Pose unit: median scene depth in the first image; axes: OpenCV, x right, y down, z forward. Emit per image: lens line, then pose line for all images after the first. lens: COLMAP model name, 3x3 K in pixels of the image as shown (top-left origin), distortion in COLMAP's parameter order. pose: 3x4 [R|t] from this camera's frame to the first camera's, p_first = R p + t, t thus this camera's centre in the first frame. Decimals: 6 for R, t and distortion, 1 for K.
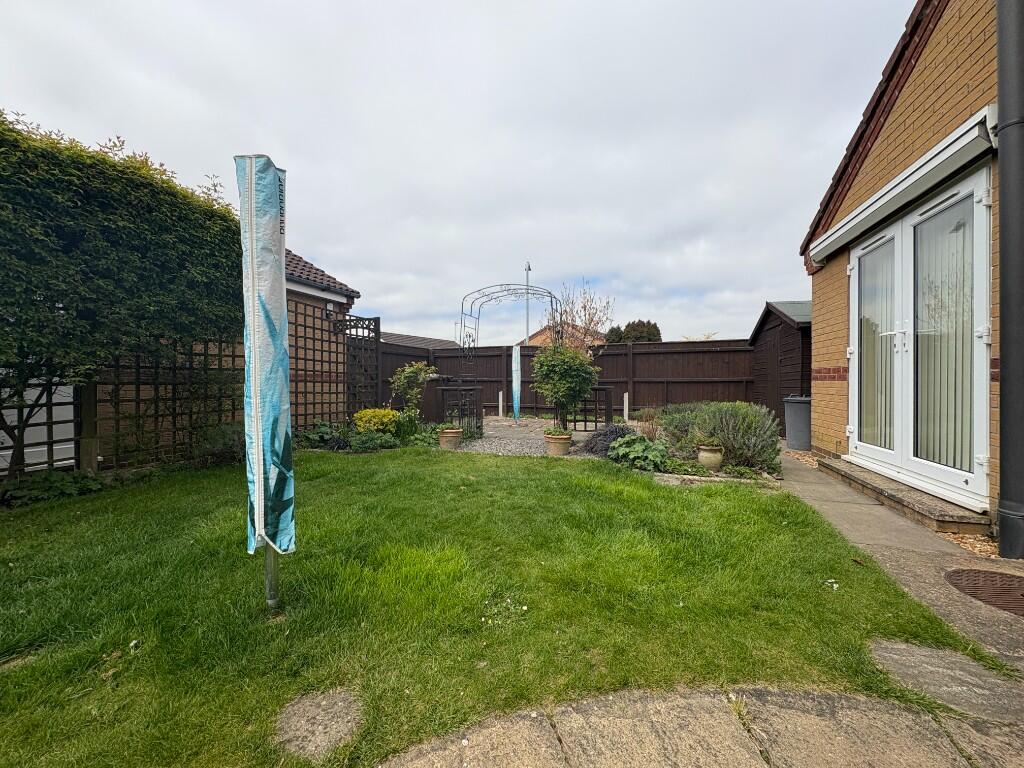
lens RADIAL K [[405.7, 0, 512.0], [0, 405.7, 384.0], [0, 0, 1]] dist [-0.000078, -0.000165]
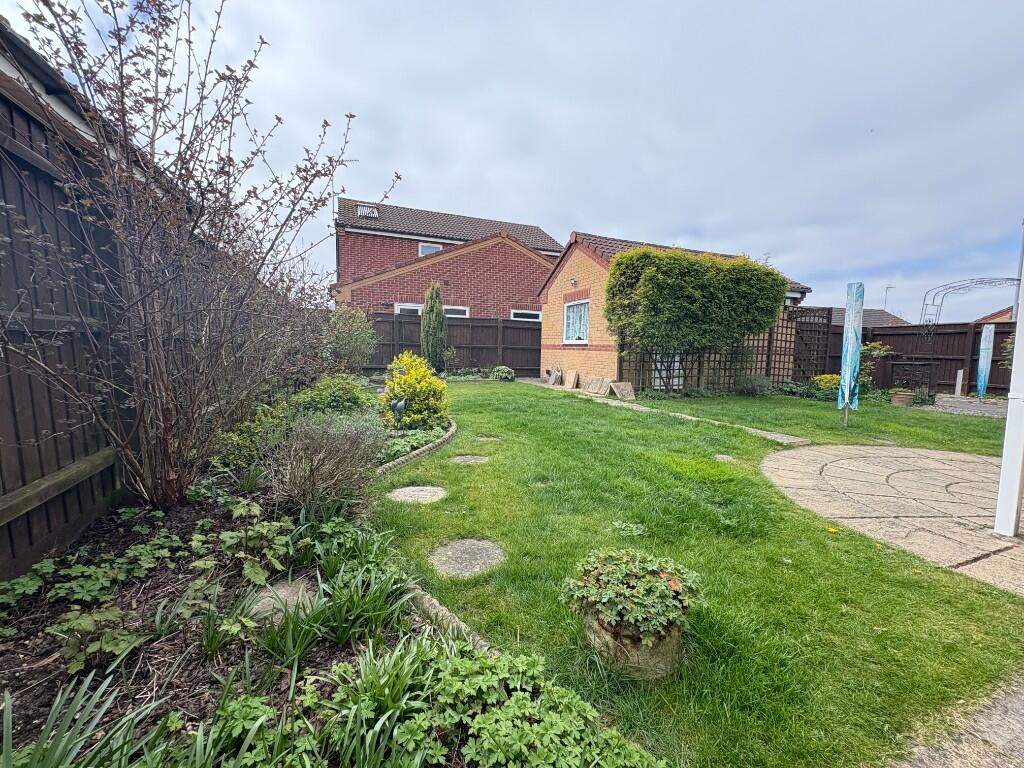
lens RADIAL K [[405.7, 0, 512.0], [0, 405.7, 384.0], [0, 0, 1]] dist [-0.000078, -0.000165]
pose [[0.650246, 0.079420, -0.755561, 0.014617], [-0.030494, 0.996448, 0.078497, 0.012219], [0.759112, -0.028003, 0.650358, -0.640676]]
